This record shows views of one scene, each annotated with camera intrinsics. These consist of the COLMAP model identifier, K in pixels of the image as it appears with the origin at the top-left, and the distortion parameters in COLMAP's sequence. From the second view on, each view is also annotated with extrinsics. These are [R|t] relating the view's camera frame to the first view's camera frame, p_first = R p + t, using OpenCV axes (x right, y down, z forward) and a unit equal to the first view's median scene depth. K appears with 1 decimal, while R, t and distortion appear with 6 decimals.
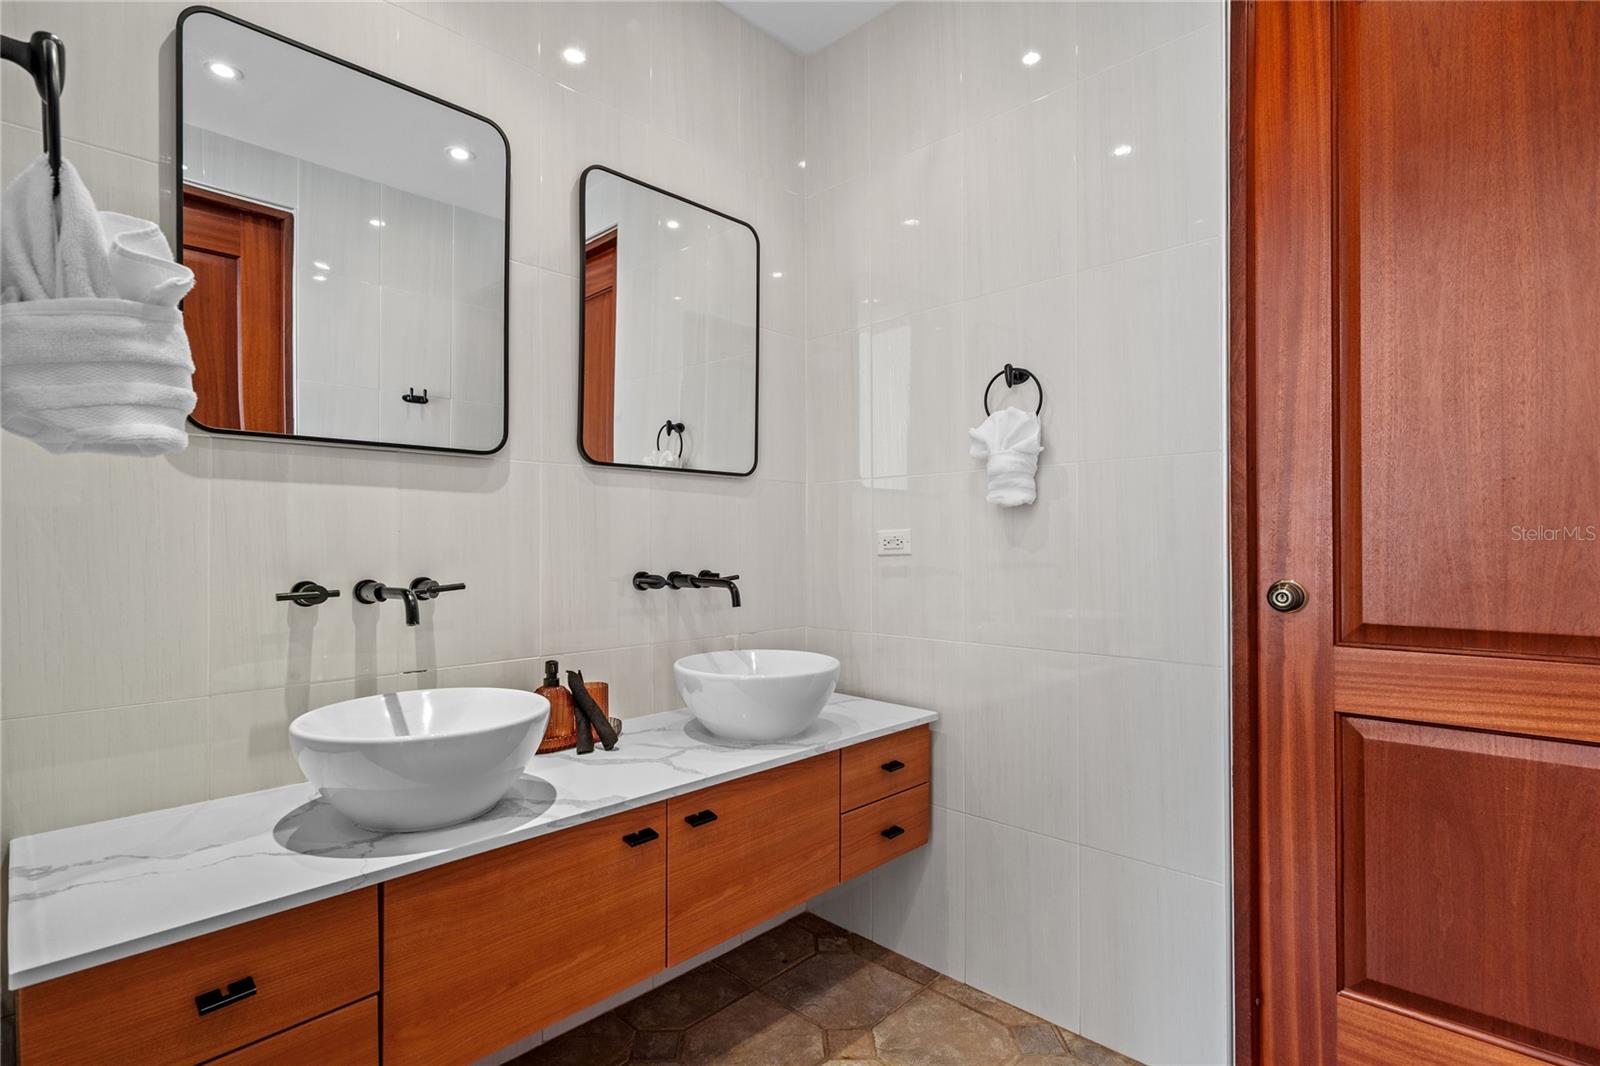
lens RADIAL K [[798.8, 0, 768.5], [0, 798.8, 539.8], [0, 0, 1]] dist [0.000420, 0.000774]
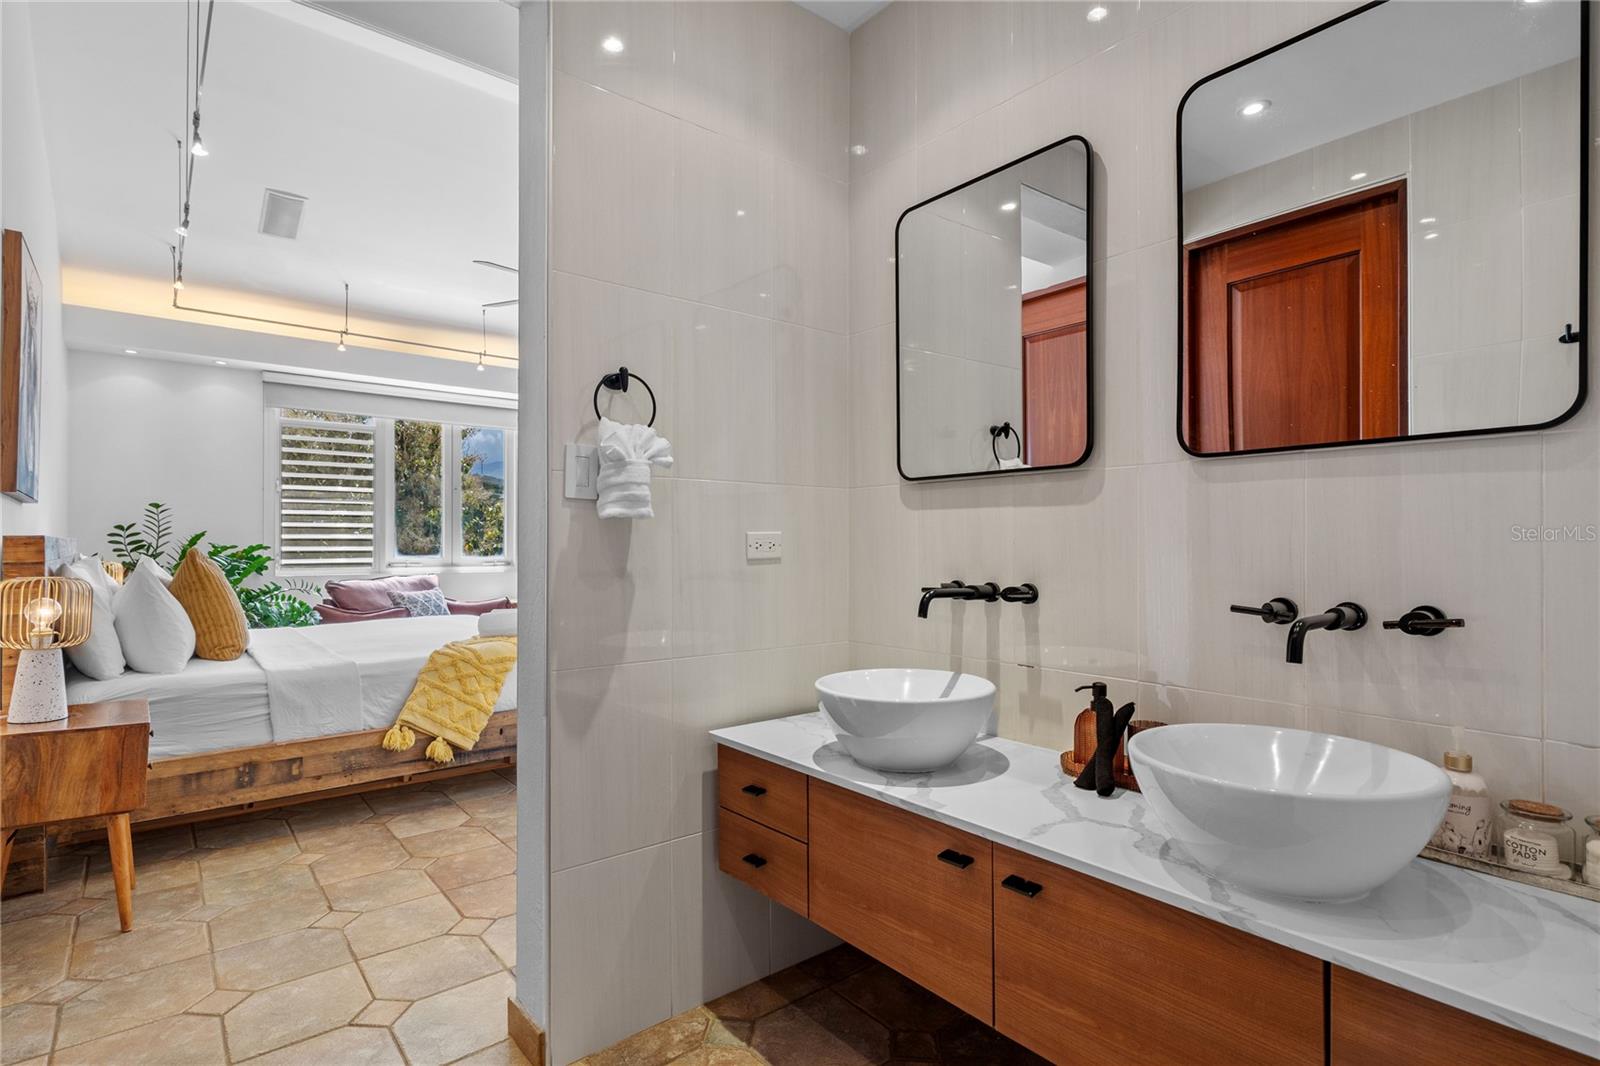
lens RADIAL K [[798.8, 0, 768.5], [0, 798.8, 539.8], [0, 0, 1]] dist [0.000420, 0.000774]
pose [[-0.147552, -0.001962, -0.989052, 0.772980], [0.007336, 0.999968, -0.003078, -0.015481], [0.989027, -0.007709, -0.147533, 0.844825]]
